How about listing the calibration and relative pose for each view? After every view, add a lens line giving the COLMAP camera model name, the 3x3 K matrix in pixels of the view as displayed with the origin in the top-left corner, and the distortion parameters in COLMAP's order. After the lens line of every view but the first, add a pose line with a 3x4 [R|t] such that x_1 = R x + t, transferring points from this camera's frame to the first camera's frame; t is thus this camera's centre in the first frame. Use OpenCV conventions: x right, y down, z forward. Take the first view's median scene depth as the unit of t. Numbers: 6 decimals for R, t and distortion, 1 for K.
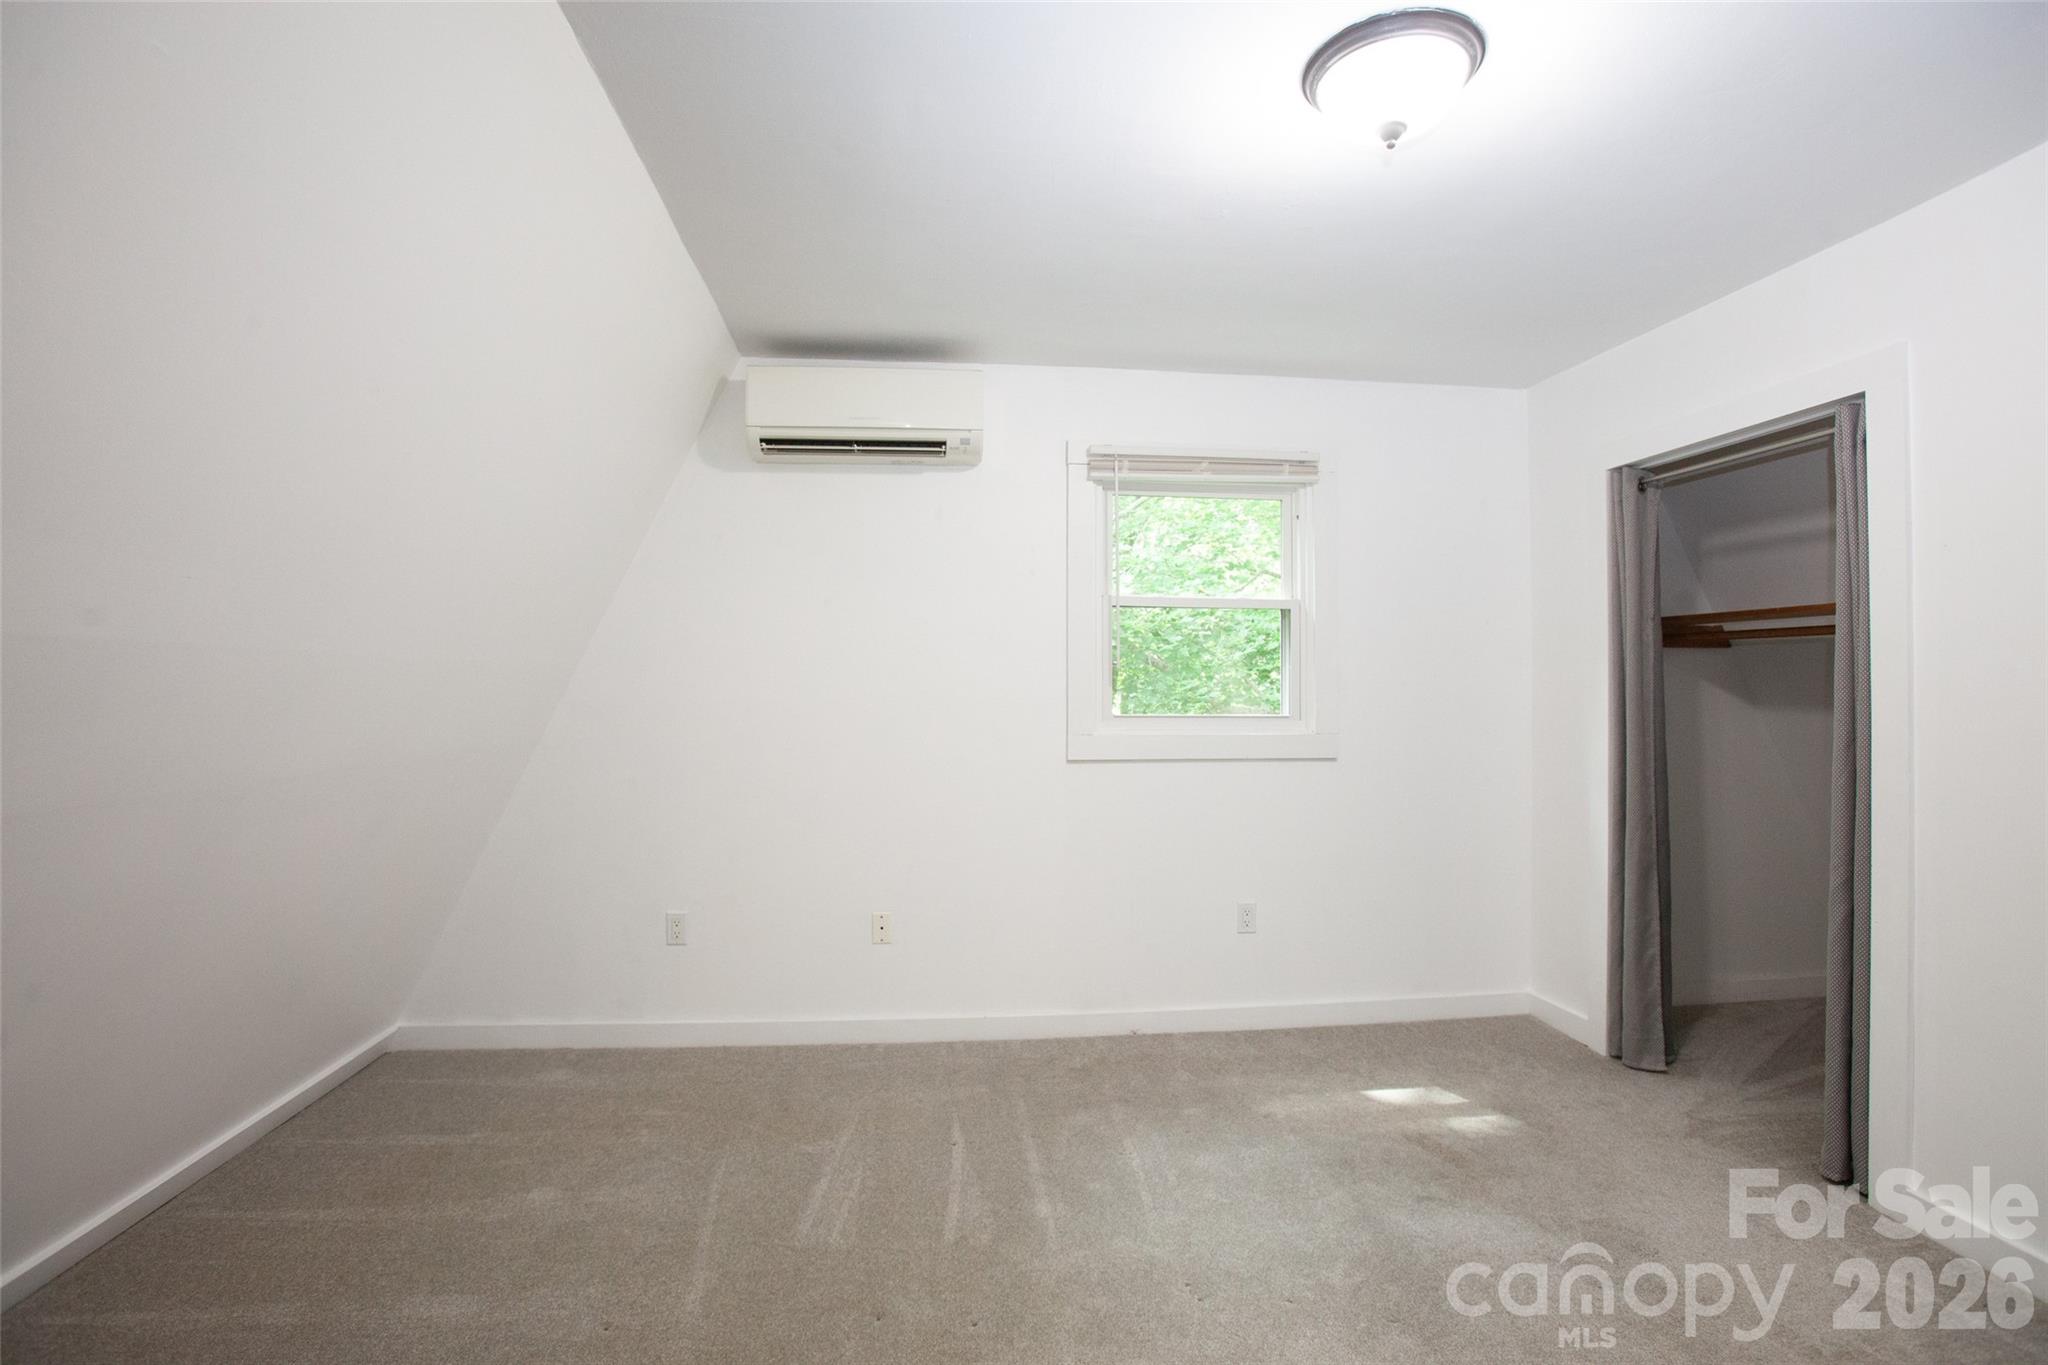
lens RADIAL K [[960.1, 0, 1021.7], [0, 960.1, 674.8], [0, 0, 1]] dist [-0.086300, 0.040075]
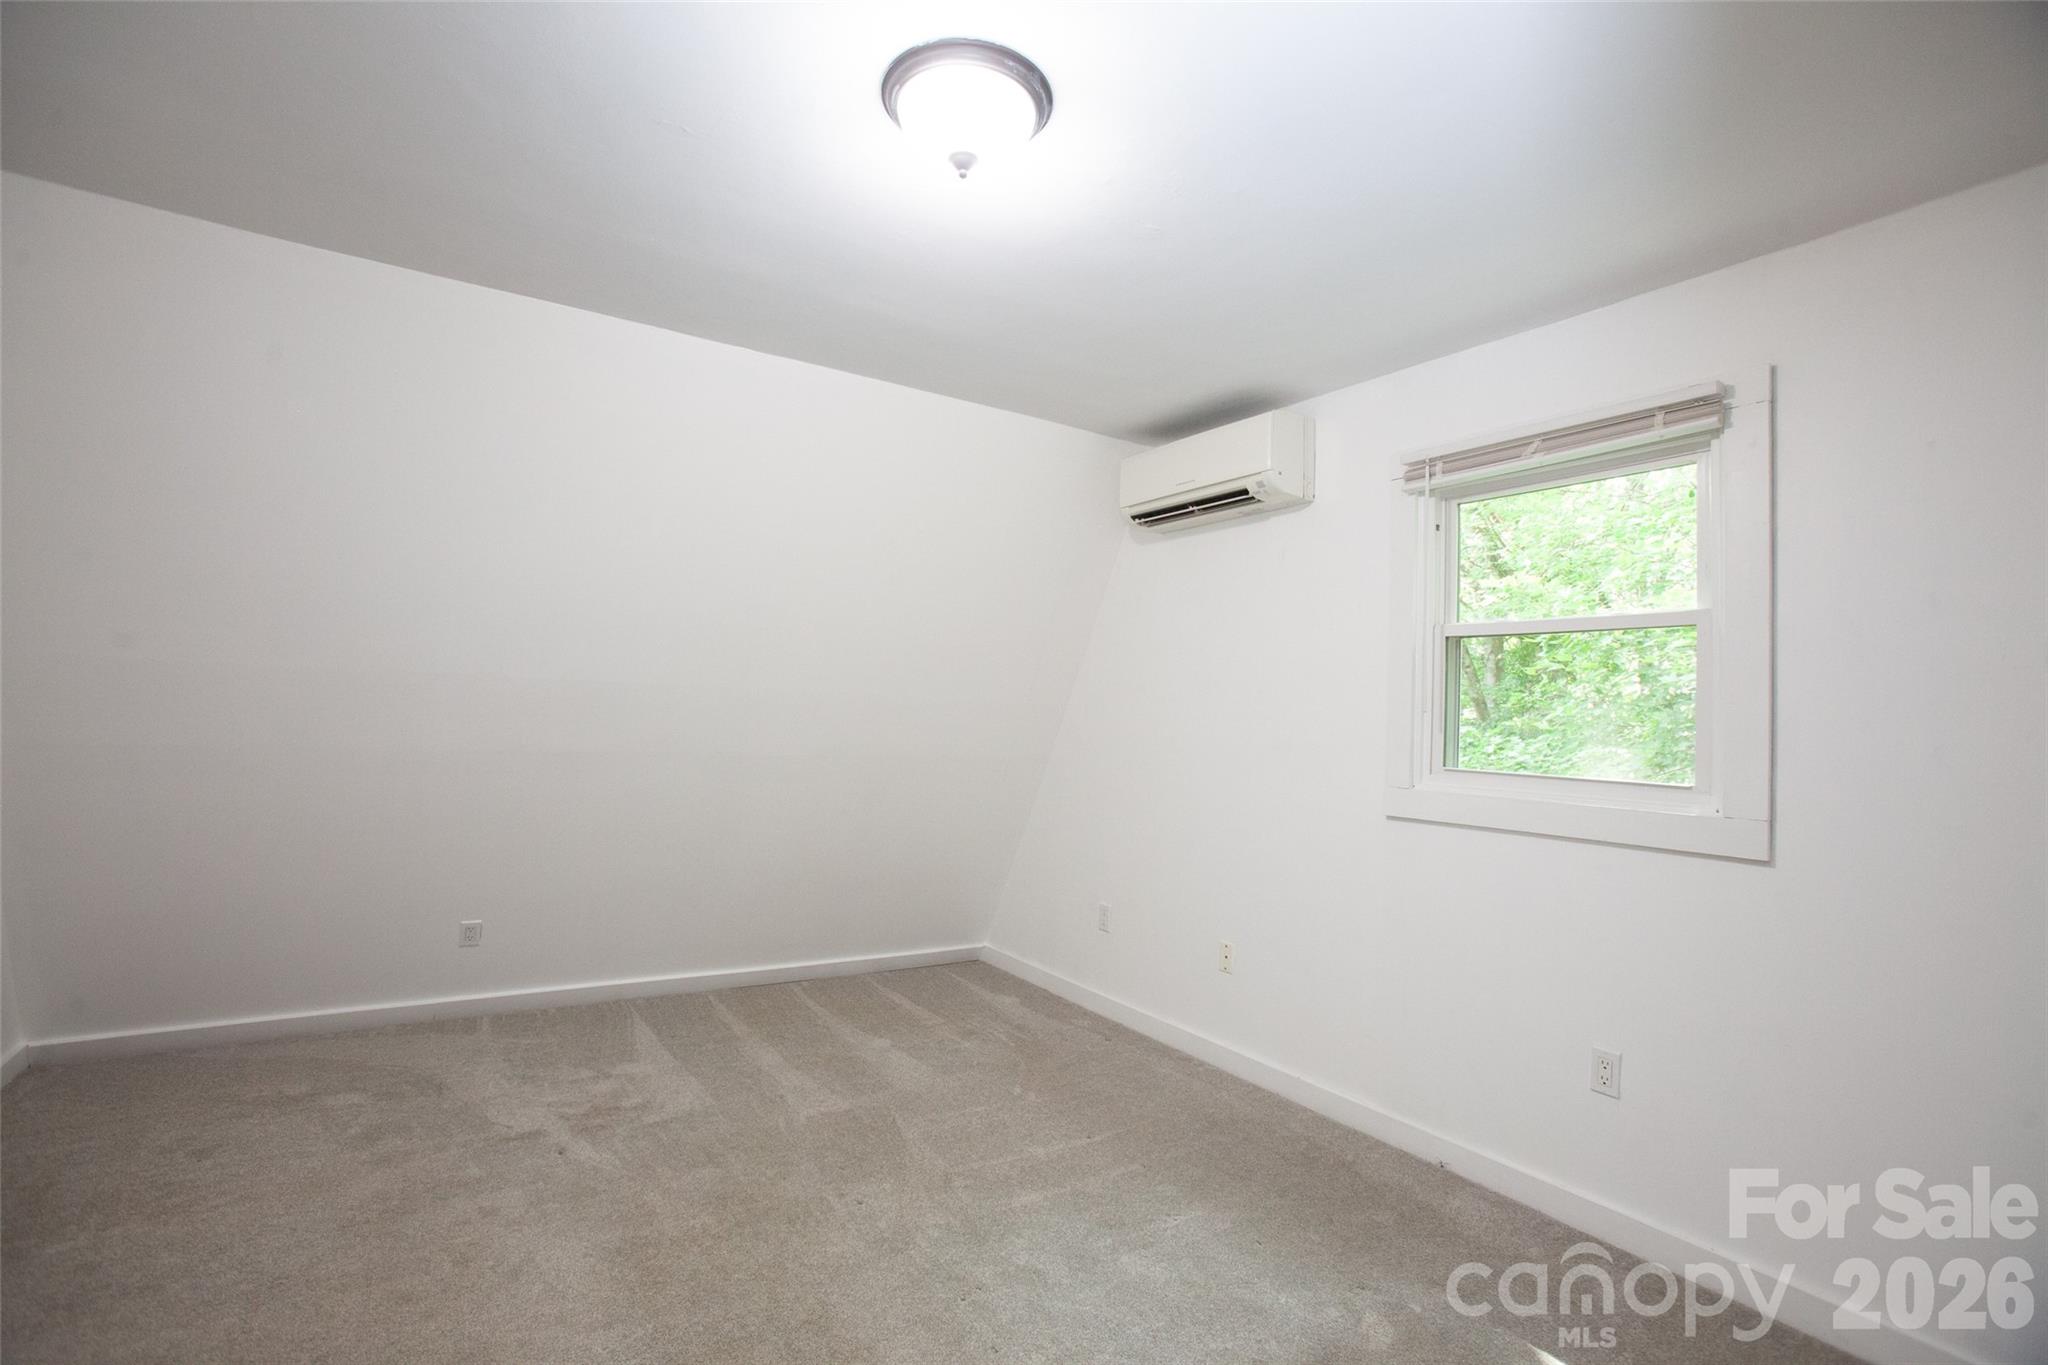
lens RADIAL K [[960.1, 0, 1021.7], [0, 960.1, 674.8], [0, 0, 1]] dist [-0.086300, 0.040075]
pose [[0.448599, -0.024467, -0.893398, 0.761866], [-0.023848, 0.998942, -0.039332, 0.001890], [0.893415, 0.038951, 0.447540, 0.352260]]
